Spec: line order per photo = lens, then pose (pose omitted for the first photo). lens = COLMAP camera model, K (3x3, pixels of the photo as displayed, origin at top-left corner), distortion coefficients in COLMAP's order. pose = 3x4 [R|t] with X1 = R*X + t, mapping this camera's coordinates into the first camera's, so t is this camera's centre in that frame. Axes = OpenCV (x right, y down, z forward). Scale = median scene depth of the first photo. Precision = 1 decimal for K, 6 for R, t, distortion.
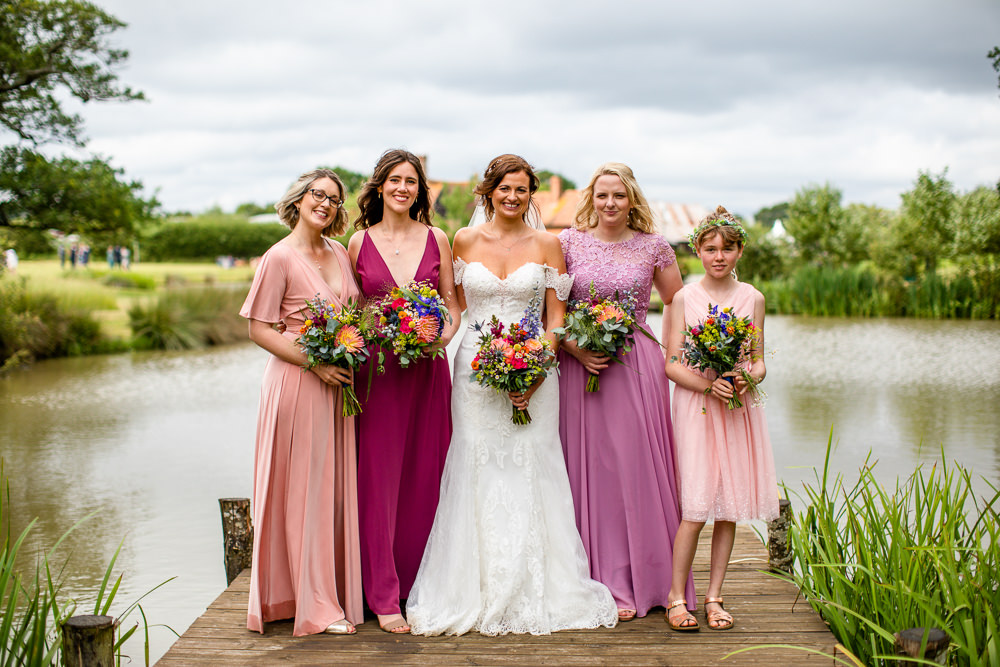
lens RADIAL K [[1465.5, 0, 506.8], [0, 1465.5, 326.1], [0, 0, 1]] dist [-0.086273, 0.000000]
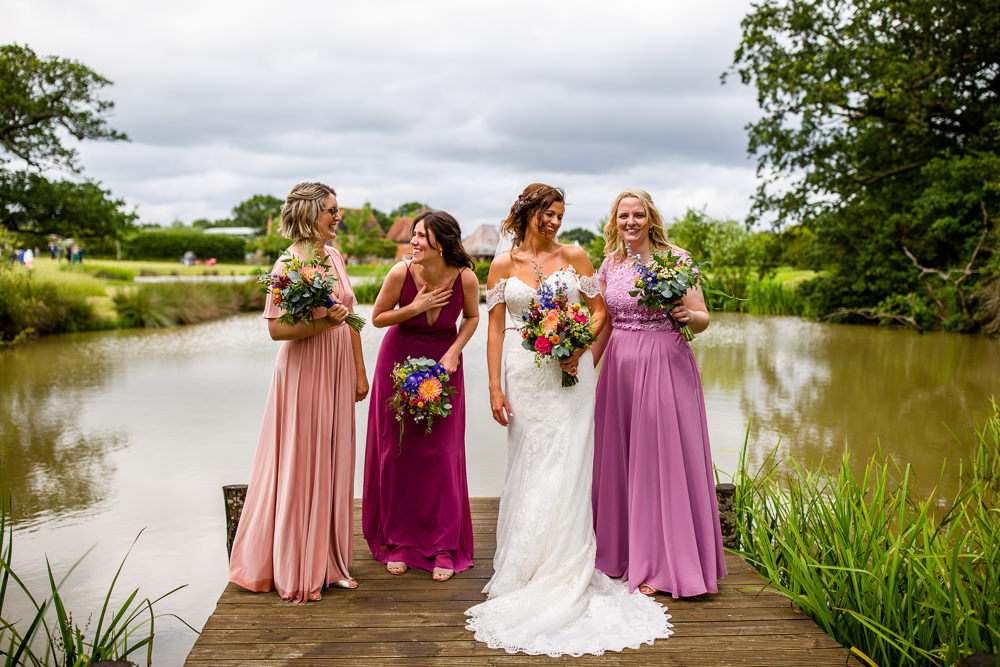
lens RADIAL K [[1001.3, 0, 522.8], [0, 1001.3, 318.0], [0, 0, 1]] dist [-0.010841, 0.000000]
pose [[0.990457, 0.012933, 0.137217, -0.013204], [-0.014043, 0.999876, 0.007123, -0.002521], [-0.137108, -0.008981, 0.990515, 0.038719]]
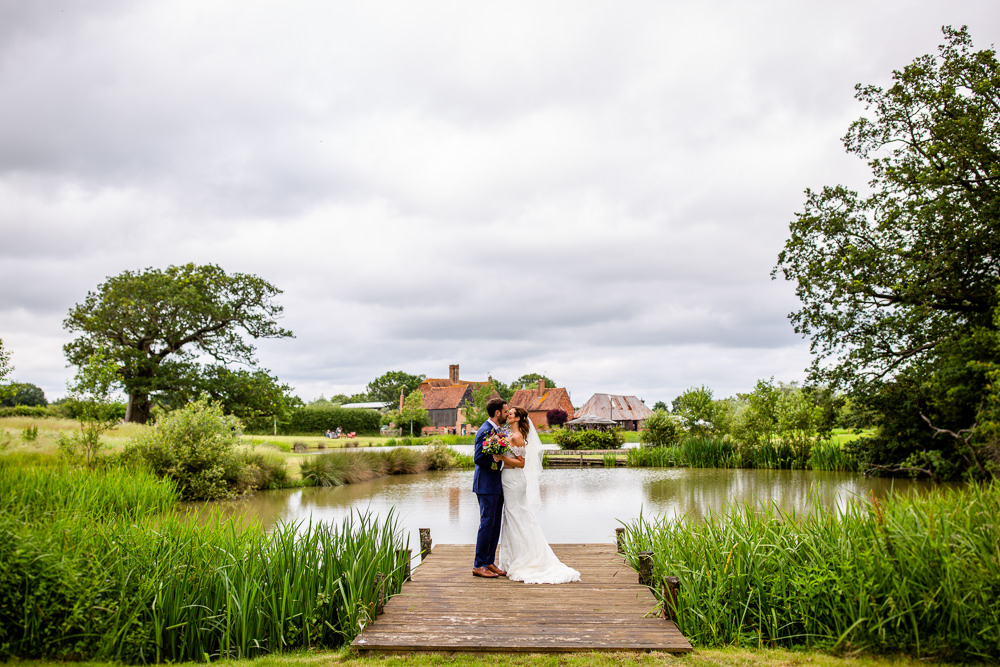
lens RADIAL K [[1001.3, 0, 493.6], [0, 1001.3, 325.8], [0, 0, 1]] dist [-0.010841, 0.000000]
pose [[0.999882, -0.003026, -0.015029, -0.004015], [0.000747, 0.988780, -0.149378, 0.003446], [0.015313, 0.149350, 0.988666, -0.156034]]
